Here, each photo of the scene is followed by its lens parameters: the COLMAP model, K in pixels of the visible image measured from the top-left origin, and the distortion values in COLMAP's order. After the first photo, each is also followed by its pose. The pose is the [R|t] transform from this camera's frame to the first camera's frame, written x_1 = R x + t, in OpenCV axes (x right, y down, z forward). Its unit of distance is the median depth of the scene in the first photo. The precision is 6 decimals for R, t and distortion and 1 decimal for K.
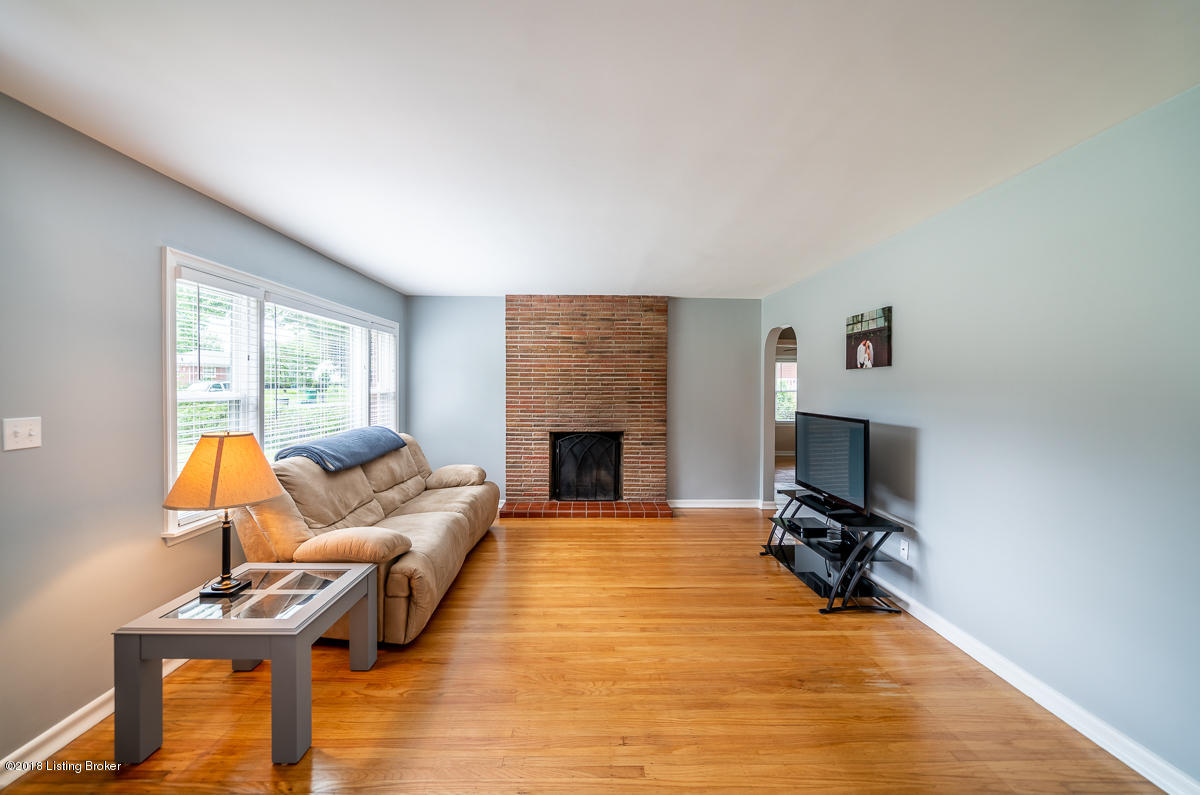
lens RADIAL K [[471.5, 0, 596.8], [0, 471.5, 391.5], [0, 0, 1]] dist [0.002489, 0.000105]
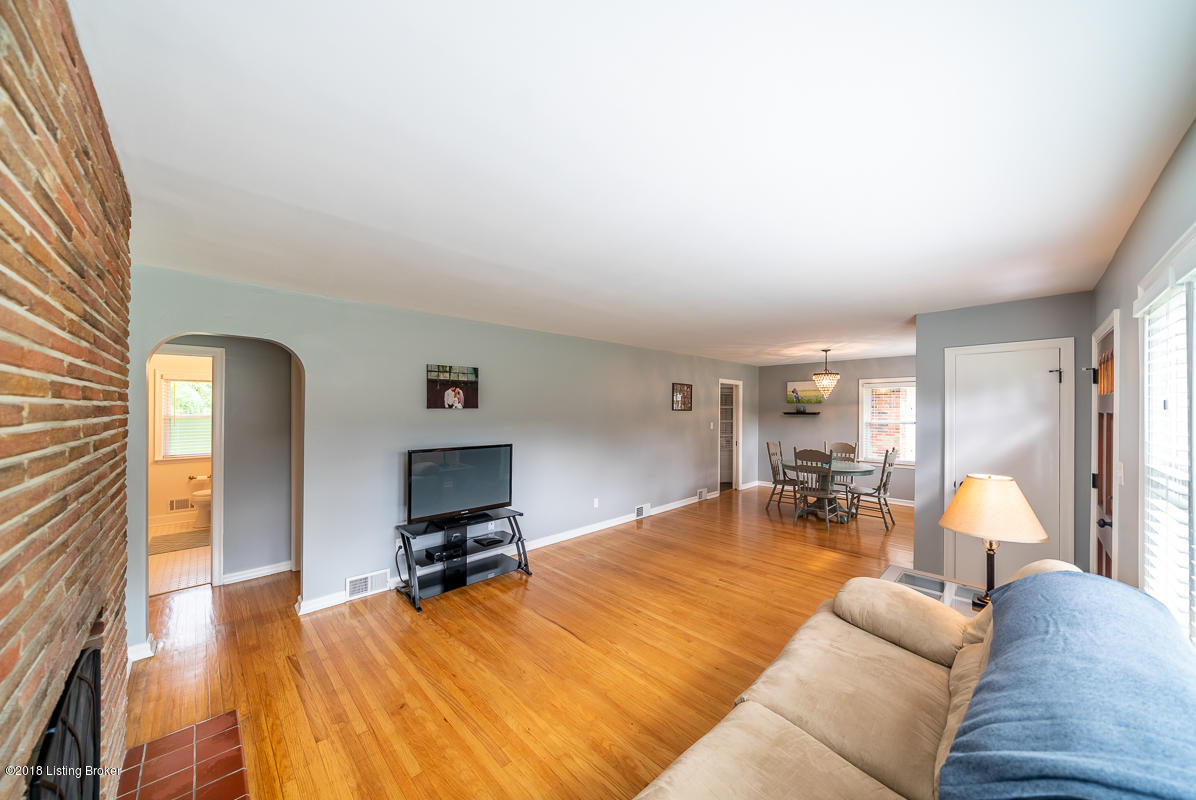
lens RADIAL K [[415.4, 0, 596.7], [0, 415.4, 404.8], [0, 0, 1]] dist [0.001189, 0.000054]
pose [[-0.677245, -0.001282, 0.735756, -0.345979], [0.001163, 0.999995, 0.002813, -0.040540], [-0.735757, 0.002760, -0.677240, 0.954627]]
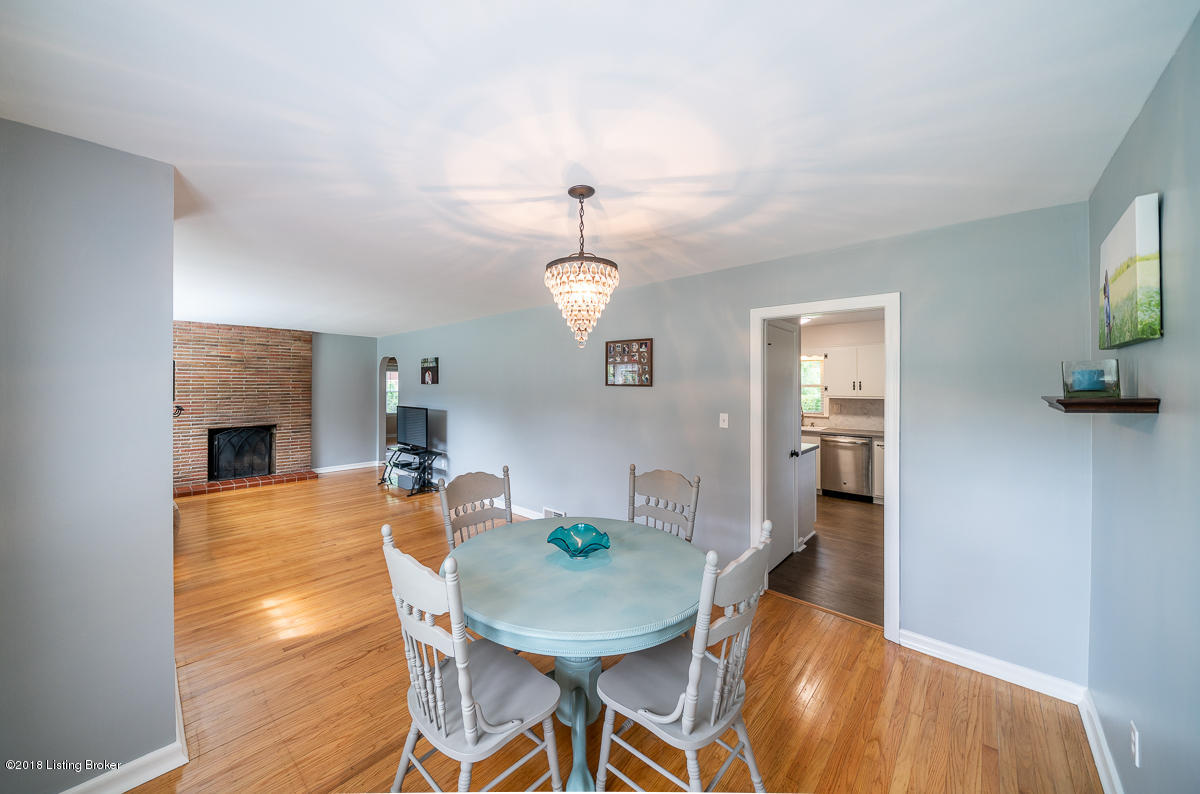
lens RADIAL K [[416.8, 0, 562.8], [0, 416.8, 381.4], [0, 0, 1]] dist [0.001189, 0.000054]
pose [[0.722837, 0.003219, 0.691011, -0.190522], [0.008968, 0.999861, -0.014039, -0.019288], [-0.690960, 0.016345, 0.722708, -0.504305]]
